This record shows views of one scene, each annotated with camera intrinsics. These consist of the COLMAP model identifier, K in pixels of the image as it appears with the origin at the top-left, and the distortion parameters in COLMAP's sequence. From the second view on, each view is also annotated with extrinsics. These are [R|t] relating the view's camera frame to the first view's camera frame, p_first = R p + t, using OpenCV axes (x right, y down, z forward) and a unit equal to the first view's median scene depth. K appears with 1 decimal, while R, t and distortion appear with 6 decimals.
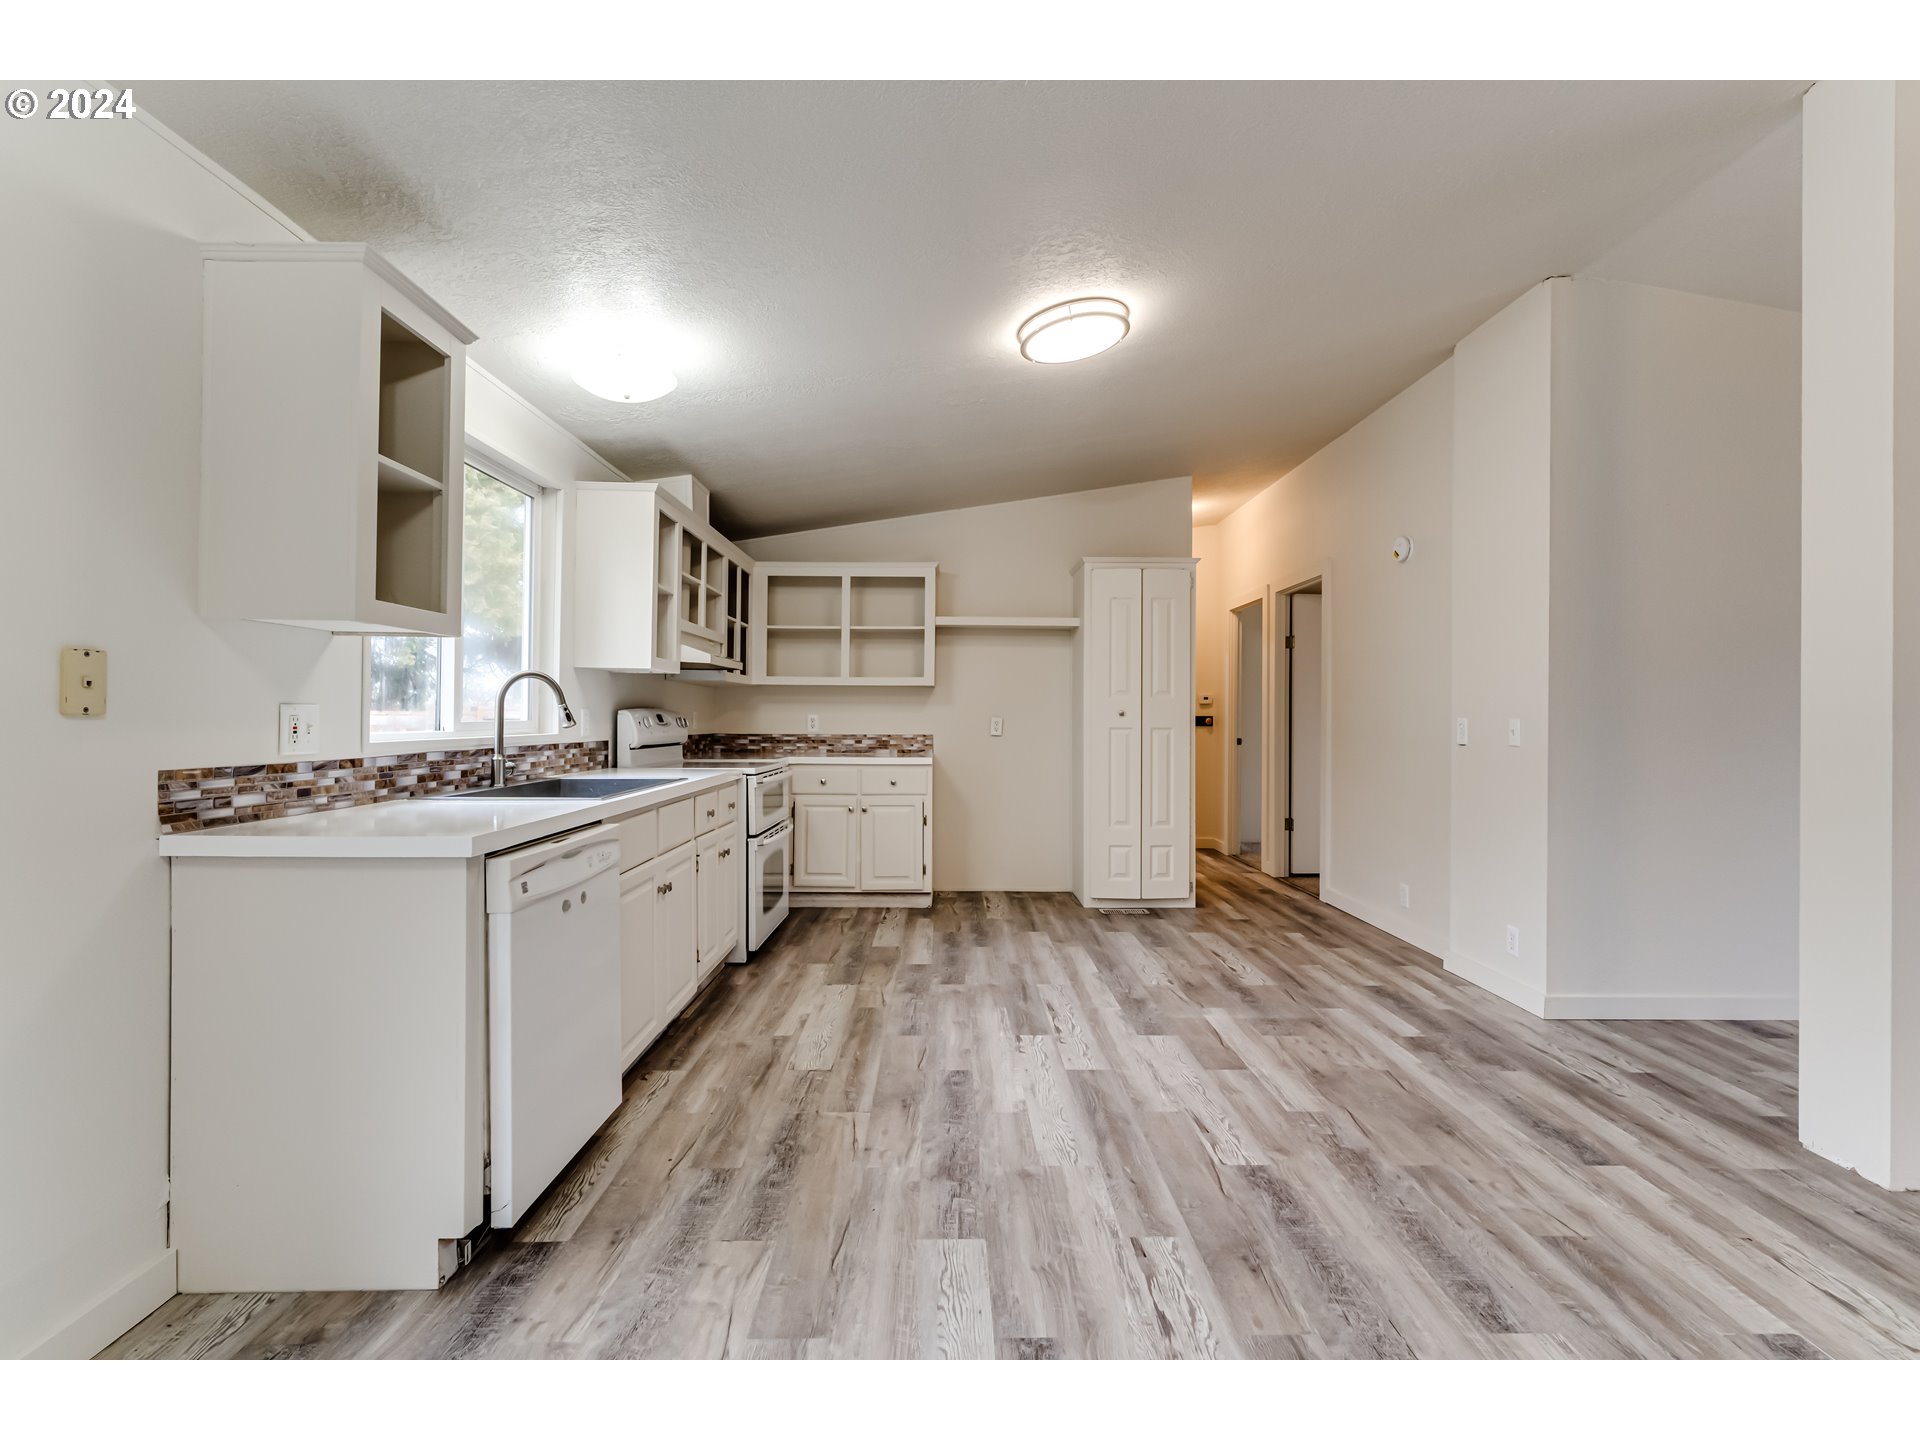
lens RADIAL K [[866.7, 0, 958.3], [0, 866.7, 714.9], [0, 0, 1]] dist [-0.001238, 0.000168]
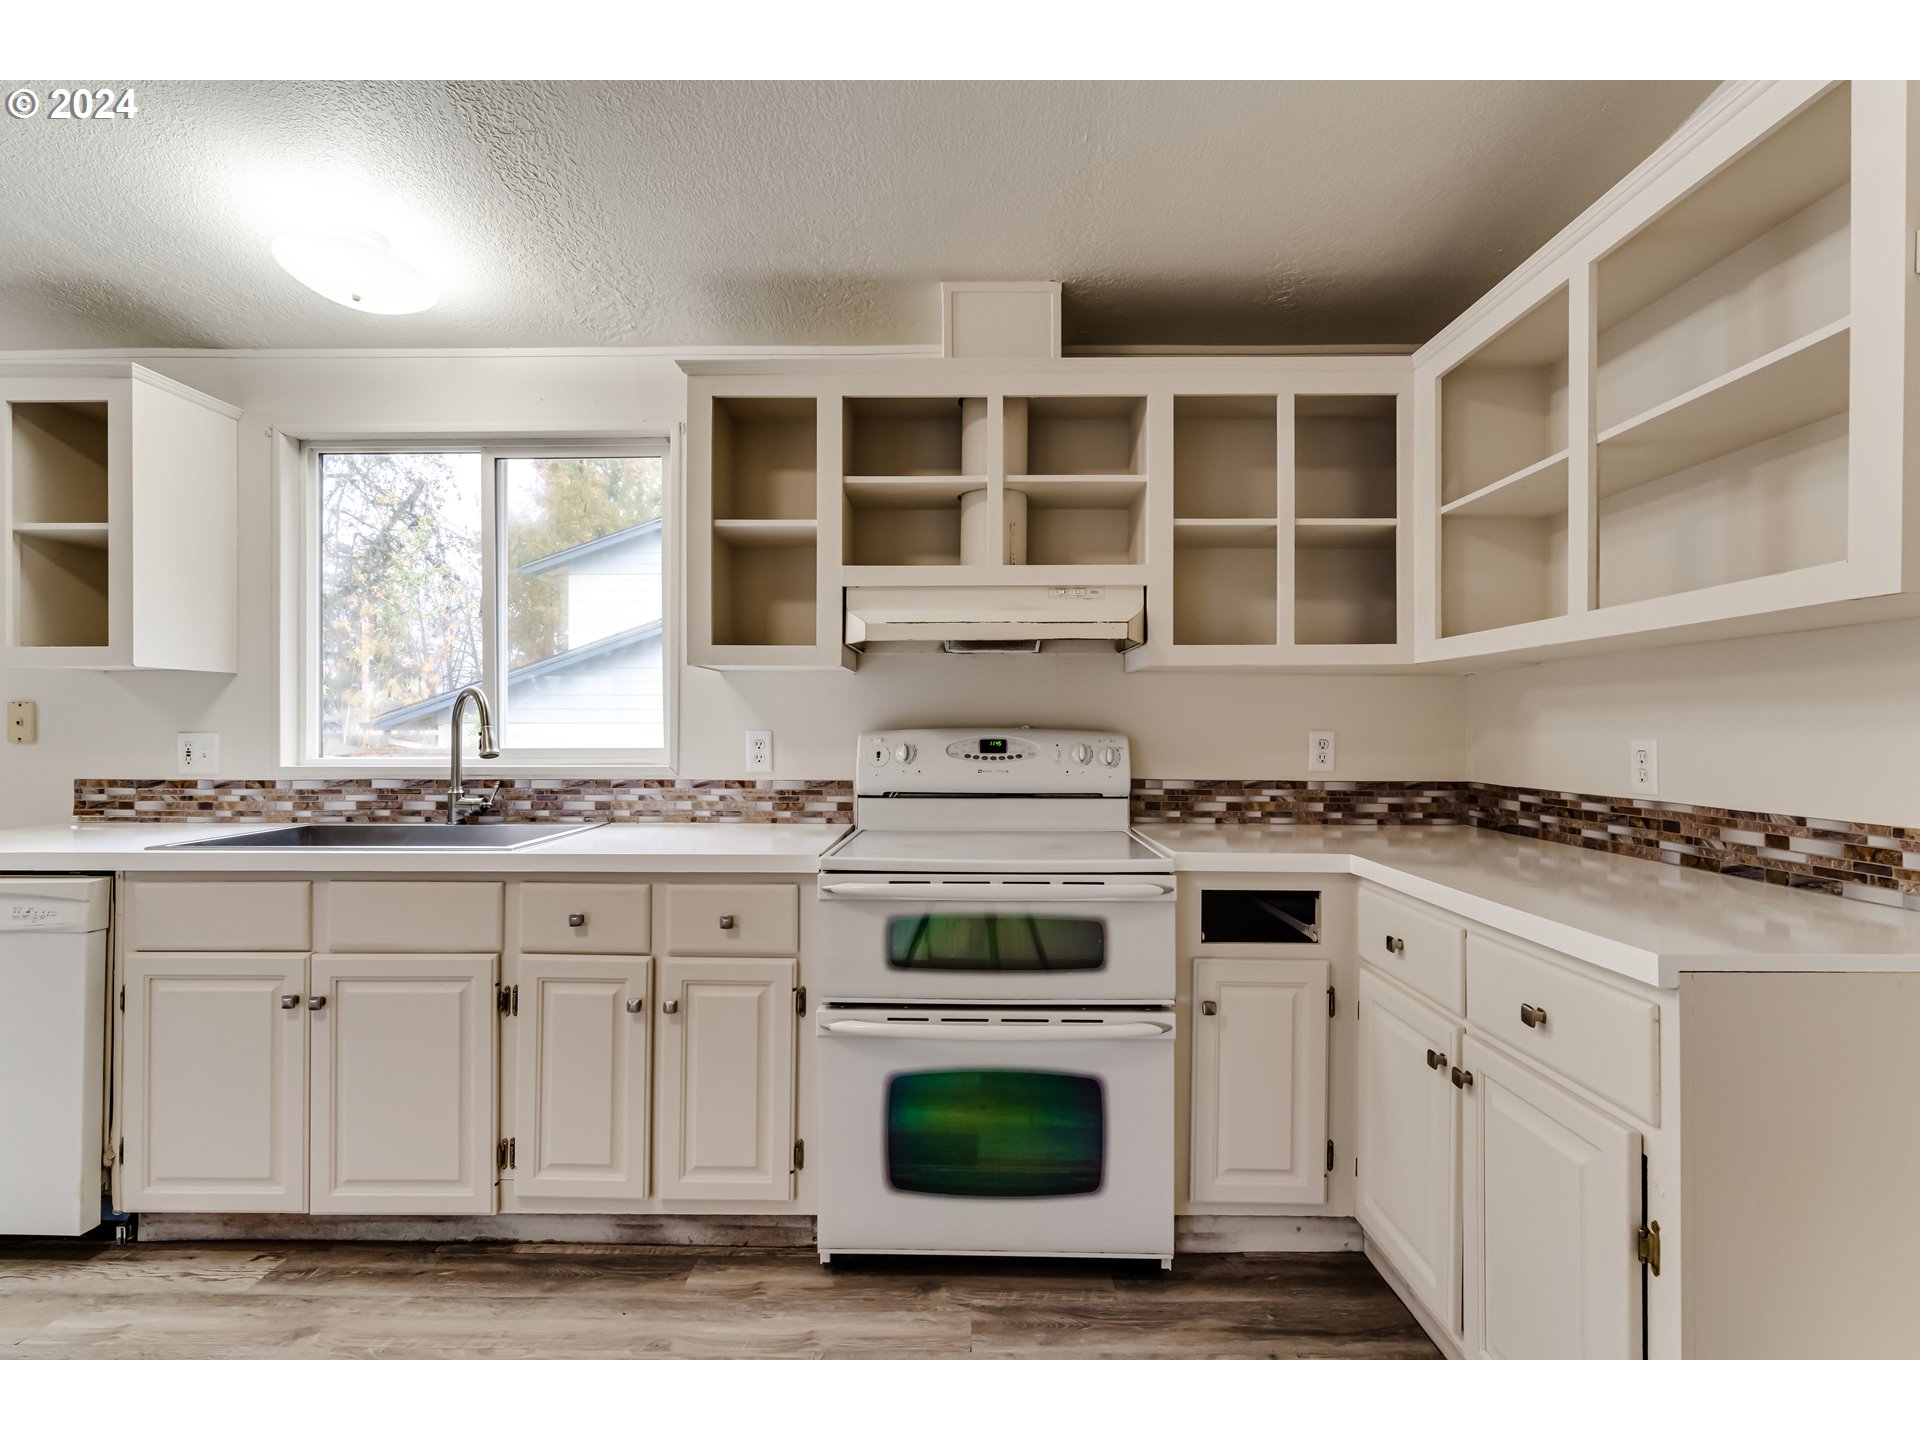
lens RADIAL K [[874.1, 0, 960.2], [0, 874.1, 726.3], [0, 0, 1]] dist [-0.005665, 0.001249]
pose [[-0.023315, -0.009754, -0.999681, 0.373468], [0.002298, 0.999949, -0.009810, -0.005846], [0.999726, -0.002526, -0.023291, 1.753774]]
